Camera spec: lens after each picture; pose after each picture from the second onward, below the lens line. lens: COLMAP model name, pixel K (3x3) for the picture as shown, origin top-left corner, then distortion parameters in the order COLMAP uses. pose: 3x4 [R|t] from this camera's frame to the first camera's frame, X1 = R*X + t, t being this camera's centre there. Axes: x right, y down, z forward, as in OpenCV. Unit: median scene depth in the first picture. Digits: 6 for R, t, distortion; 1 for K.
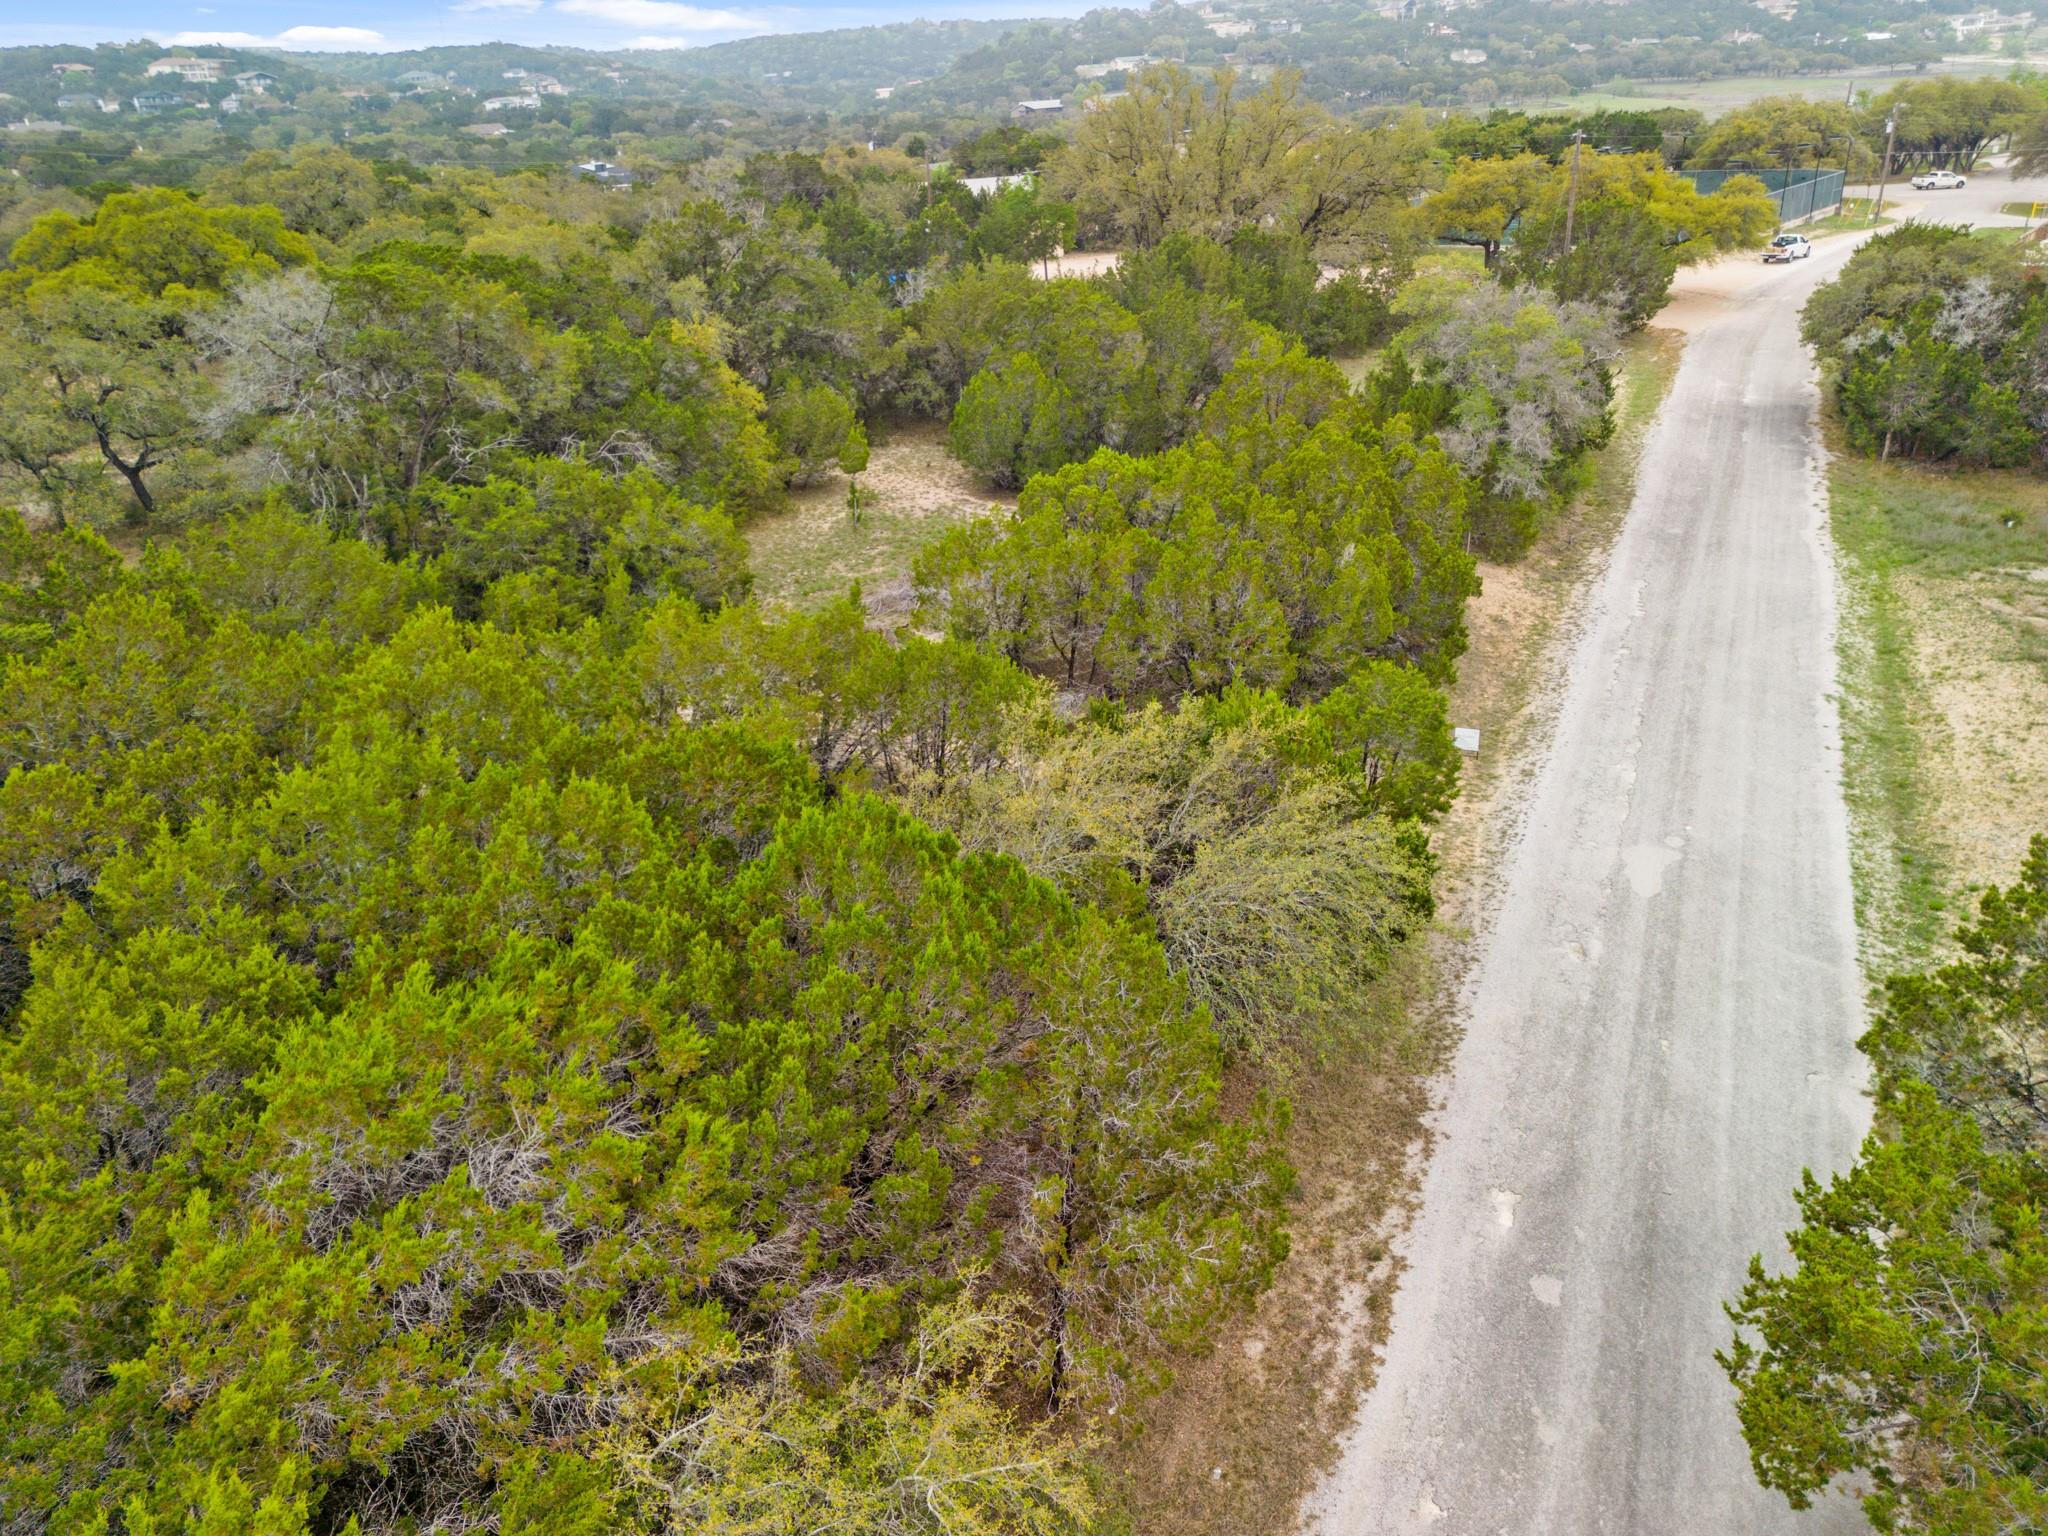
lens RADIAL K [[1432.4, 0, 1022.8], [0, 1432.4, 756.4], [0, 0, 1]] dist [0.077964, -0.070864]
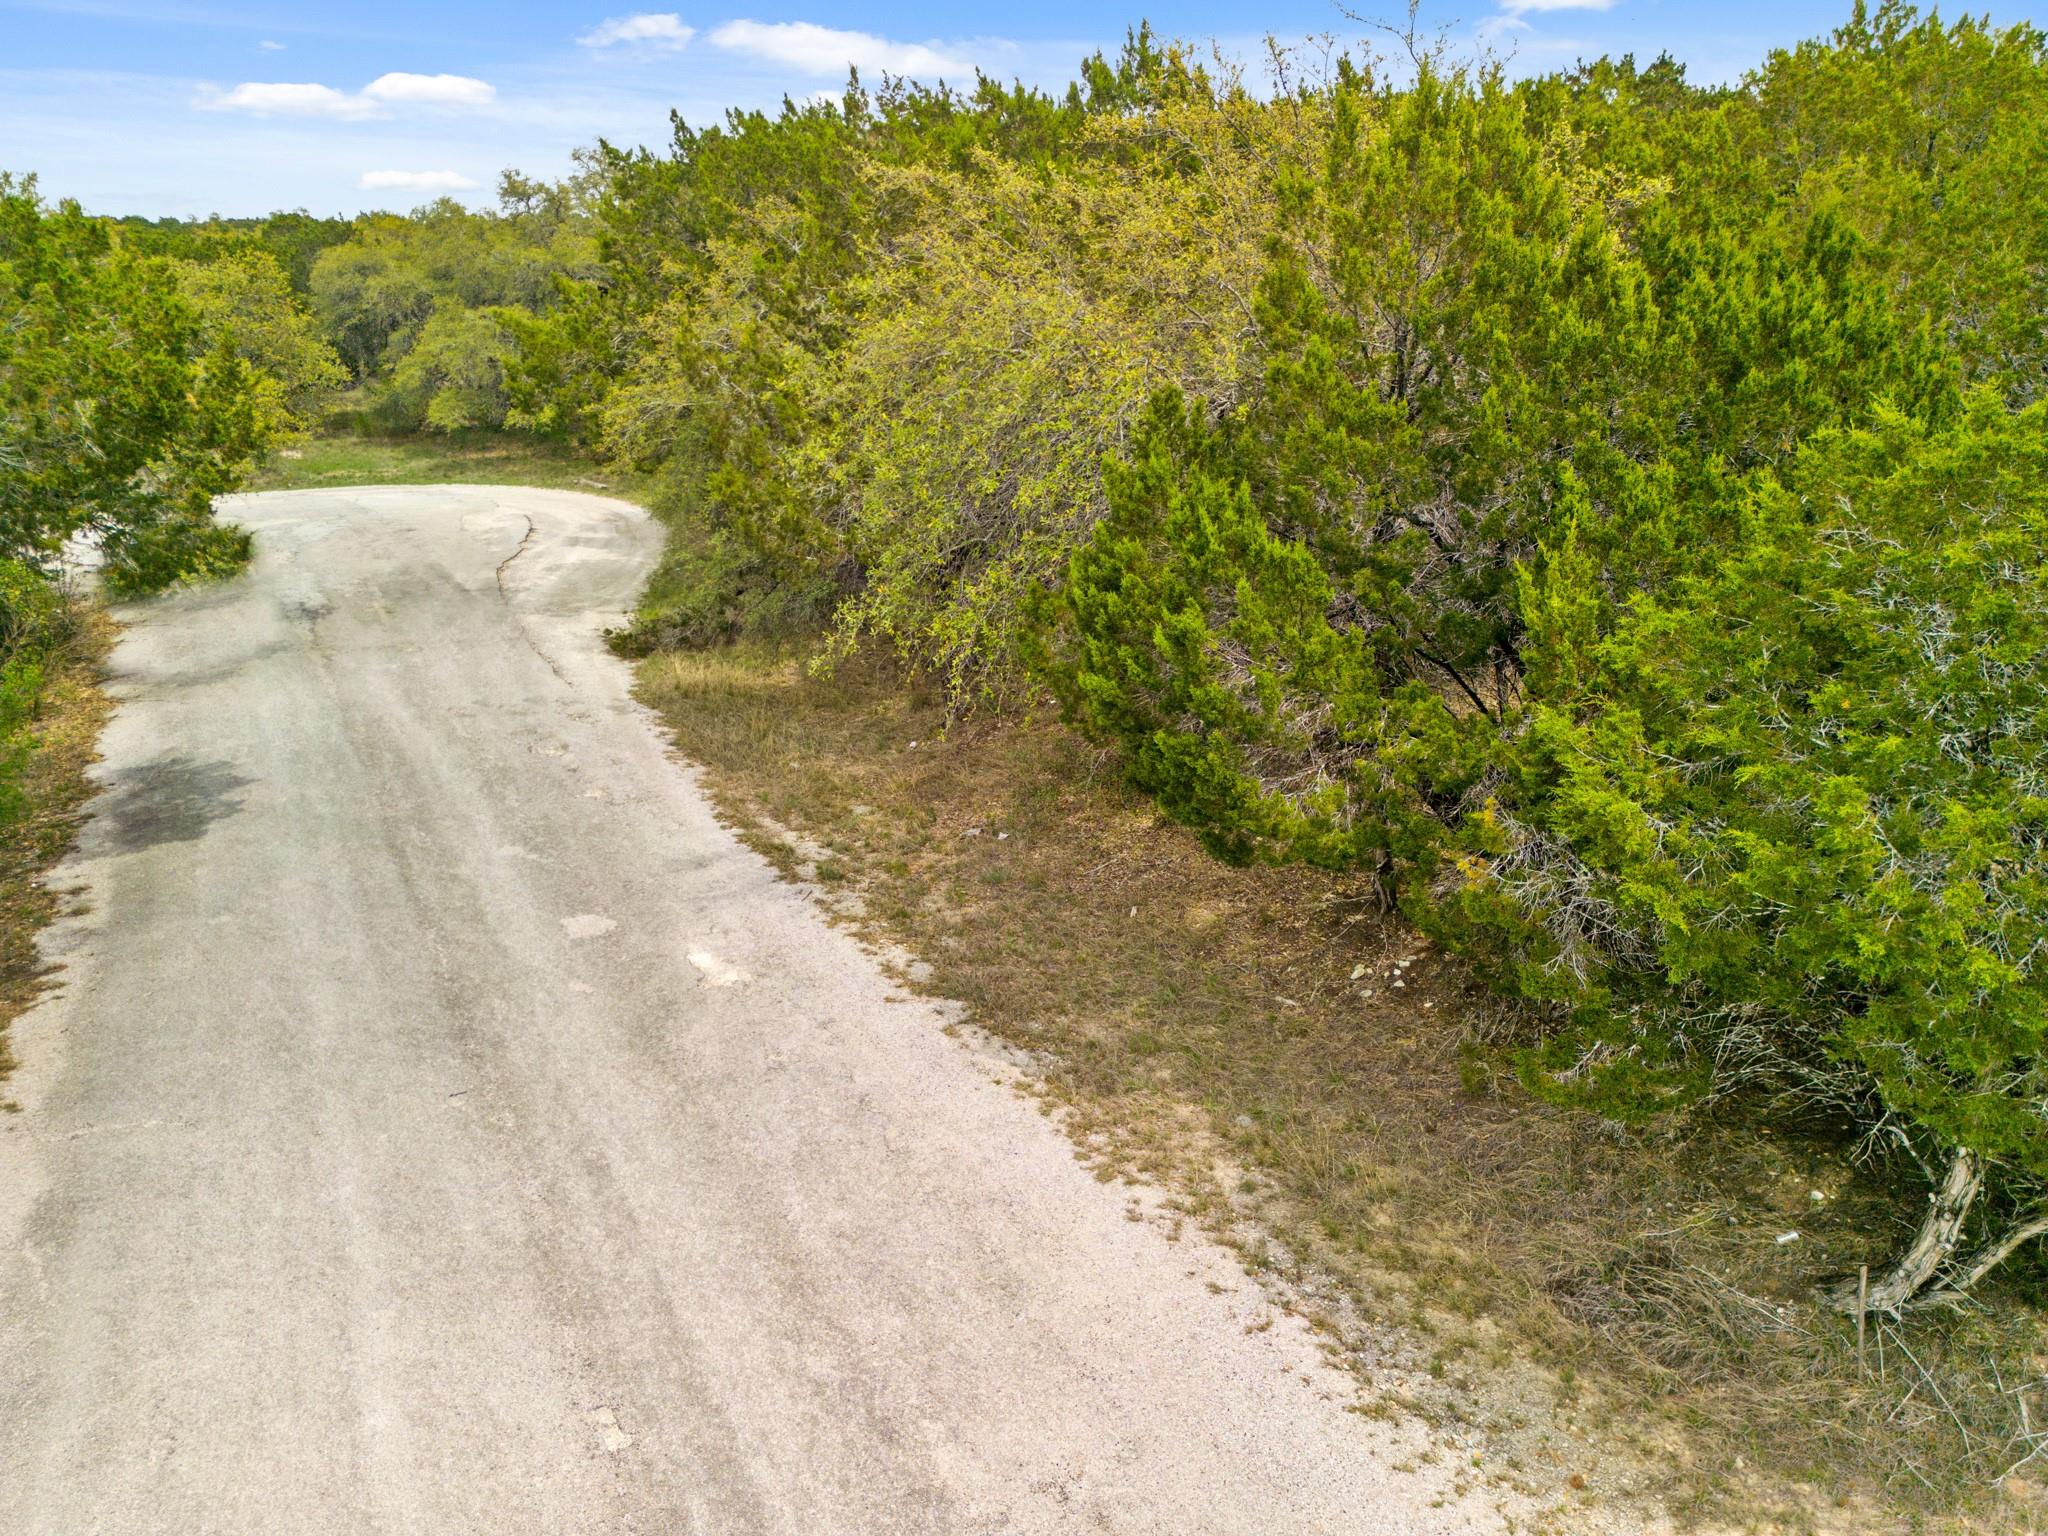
lens RADIAL K [[1432.4, 0, 1022.8], [0, 1432.4, 756.4], [0, 0, 1]] dist [0.077964, -0.070864]
pose [[-0.605758, 0.310746, -0.732458, 0.594122], [-0.291791, 0.769676, 0.567853, -0.092982], [0.740213, 0.557705, -0.375565, 1.159409]]
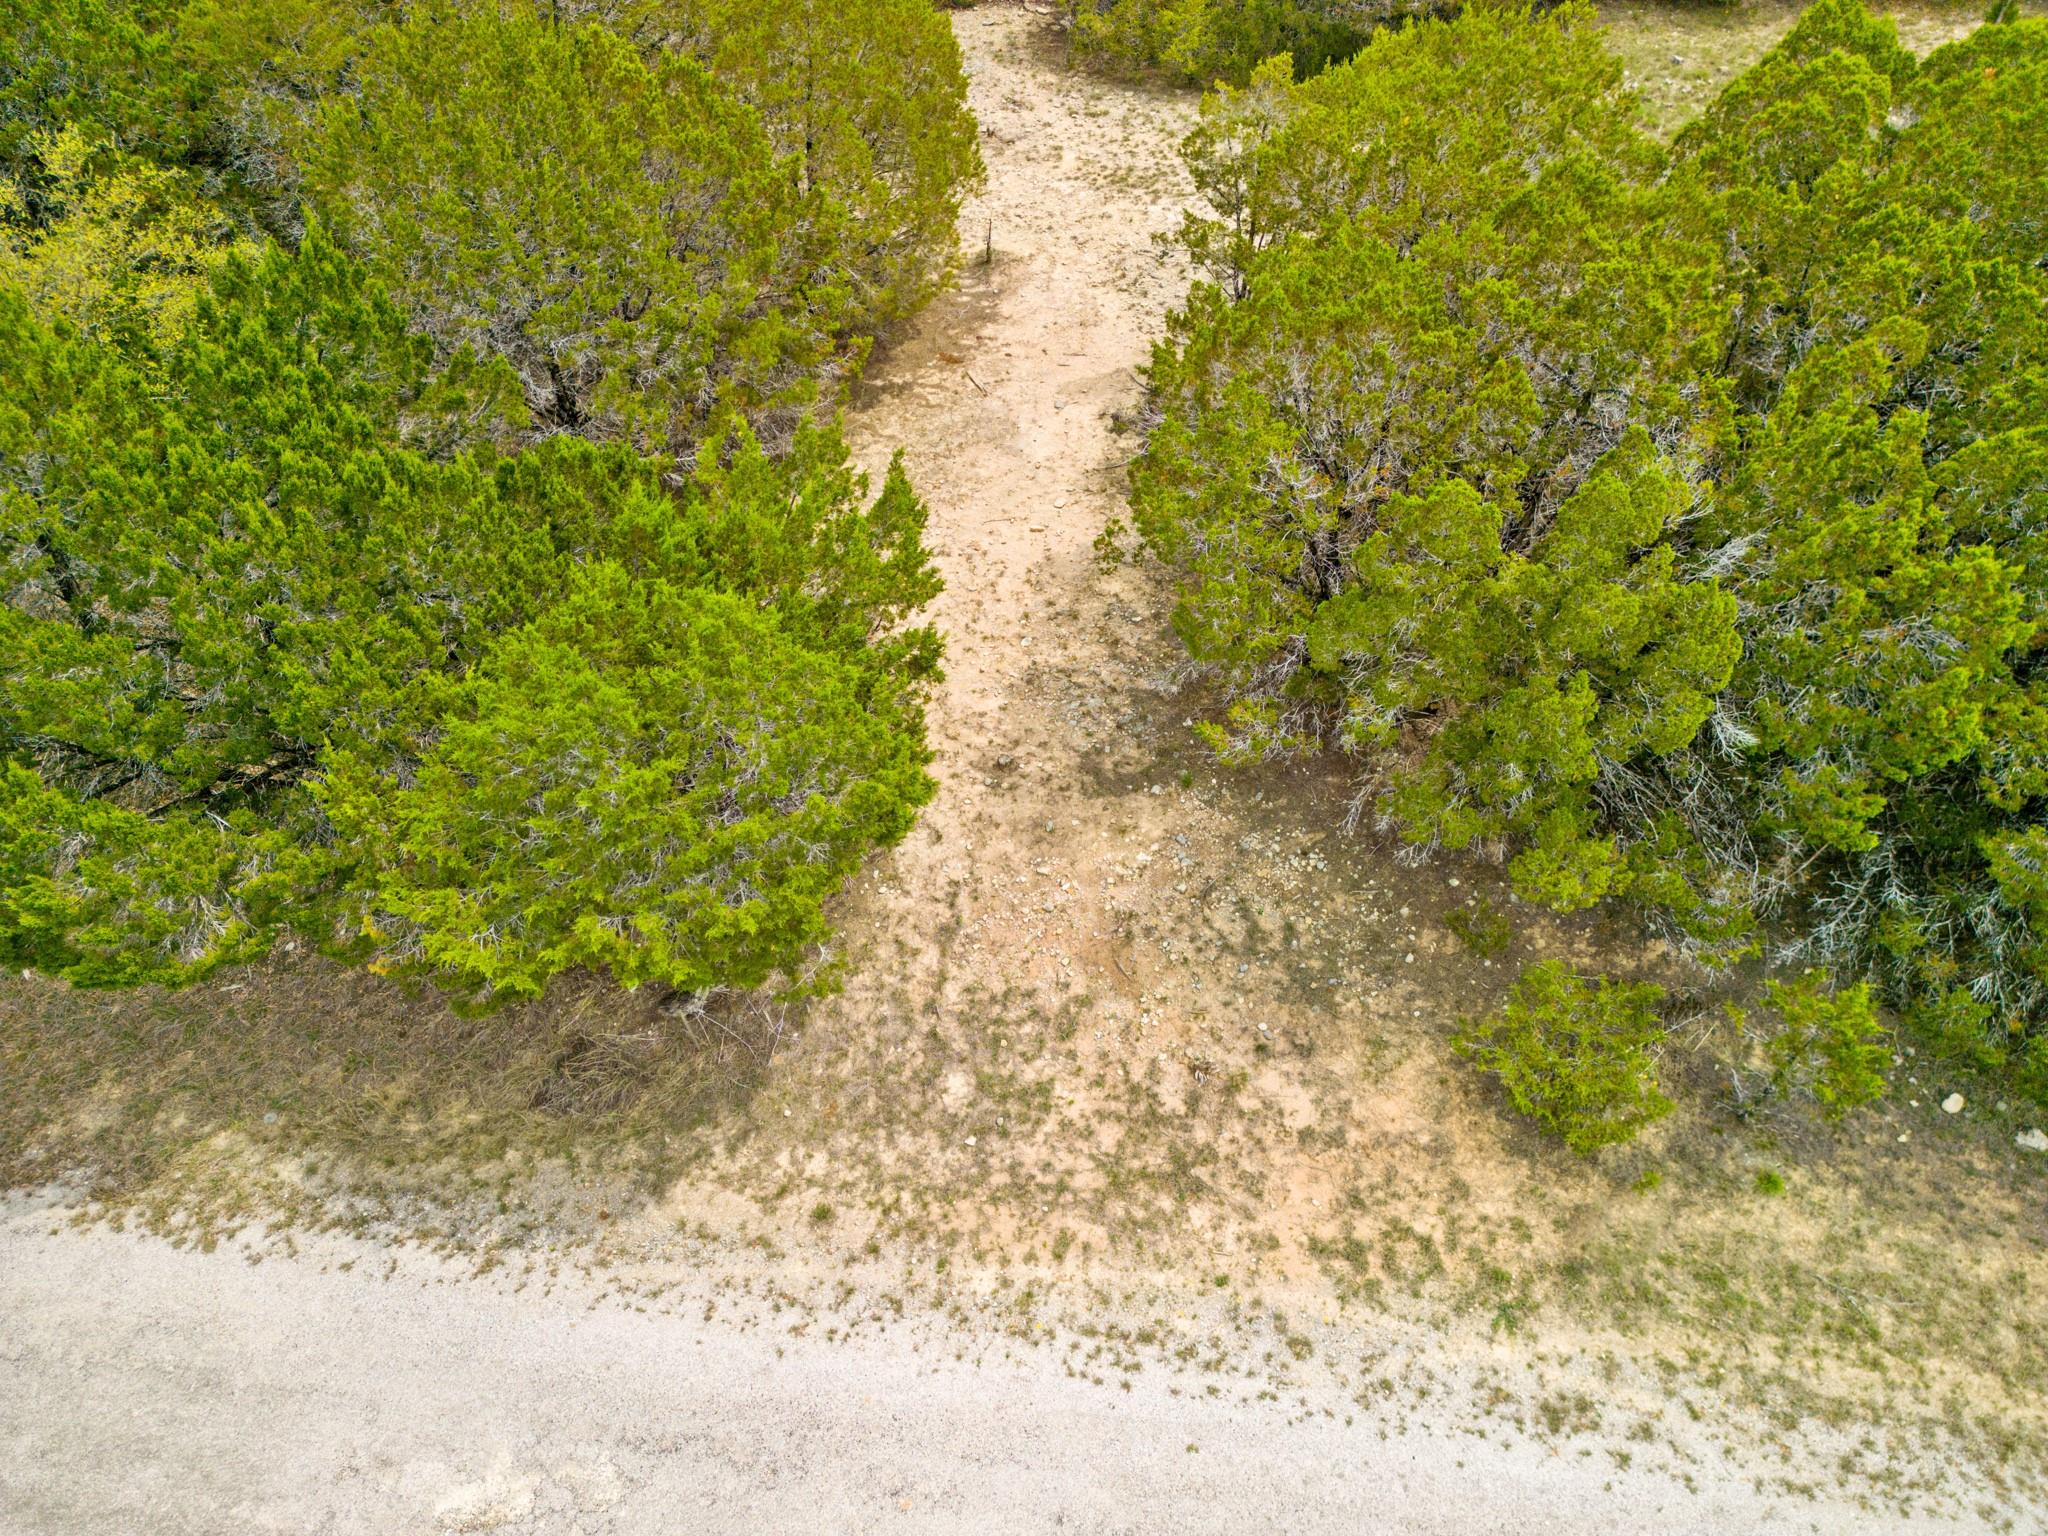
lens RADIAL K [[1442.3, 0, 1017.9], [0, 1442.3, 744.5], [0, 0, 1]] dist [0.080635, -0.069870]
pose [[0.263341, 0.689013, -0.675213, 0.631648], [-0.404101, 0.714339, 0.571334, -0.322595], [0.875987, 0.122398, 0.466546, 1.079334]]
